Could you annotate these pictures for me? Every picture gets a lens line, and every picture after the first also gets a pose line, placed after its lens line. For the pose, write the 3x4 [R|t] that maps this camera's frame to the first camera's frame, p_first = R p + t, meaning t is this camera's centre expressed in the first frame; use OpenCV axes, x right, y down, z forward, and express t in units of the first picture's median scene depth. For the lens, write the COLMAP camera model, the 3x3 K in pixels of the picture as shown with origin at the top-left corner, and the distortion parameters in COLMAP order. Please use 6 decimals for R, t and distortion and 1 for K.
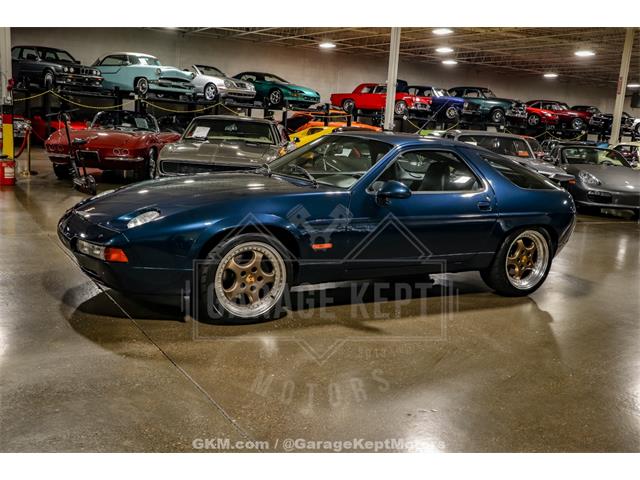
lens RADIAL K [[692.3, 0, 322.5], [0, 692.3, 238.9], [0, 0, 1]] dist [0.031157, 0.000000]
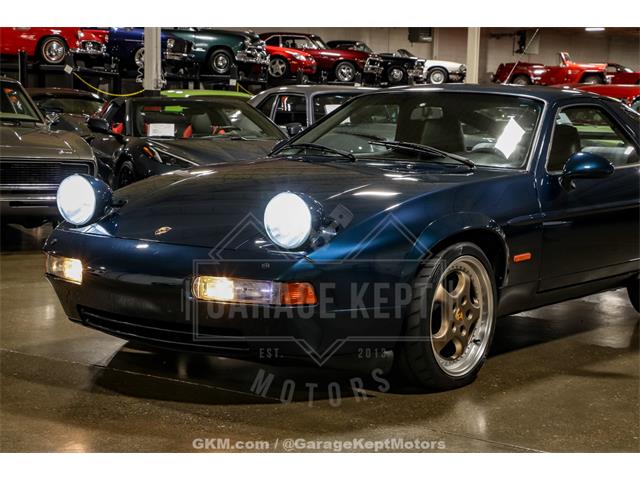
lens RADIAL K [[1331.7, 0, 323.2], [0, 1331.7, 244.2], [0, 0, 1]] dist [0.312941, 0.000000]
pose [[0.919287, -0.086695, 0.383921, -0.100394], [0.103369, 0.994378, -0.022969, 0.001199], [-0.379771, 0.060801, 0.923080, -0.014600]]
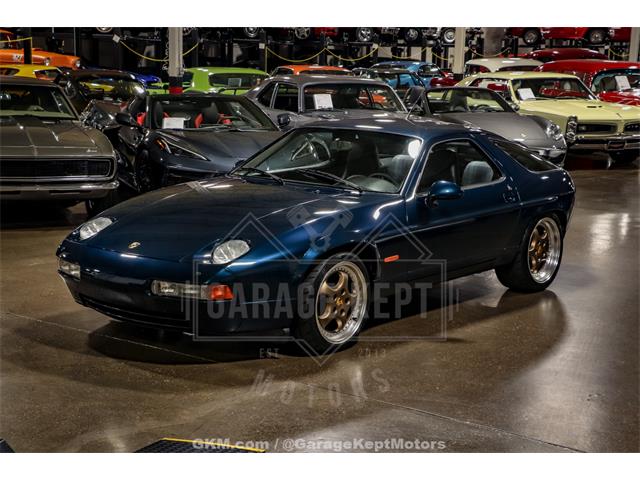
lens RADIAL K [[1240.6, 0, 317.4], [0, 1240.6, 241.5], [0, 0, 1]] dist [0.245351, 0.000000]
pose [[0.933990, -0.104279, 0.341743, -0.101173], [0.100786, 0.994514, 0.028014, -0.010606], [-0.342789, 0.008278, 0.939376, -0.081806]]
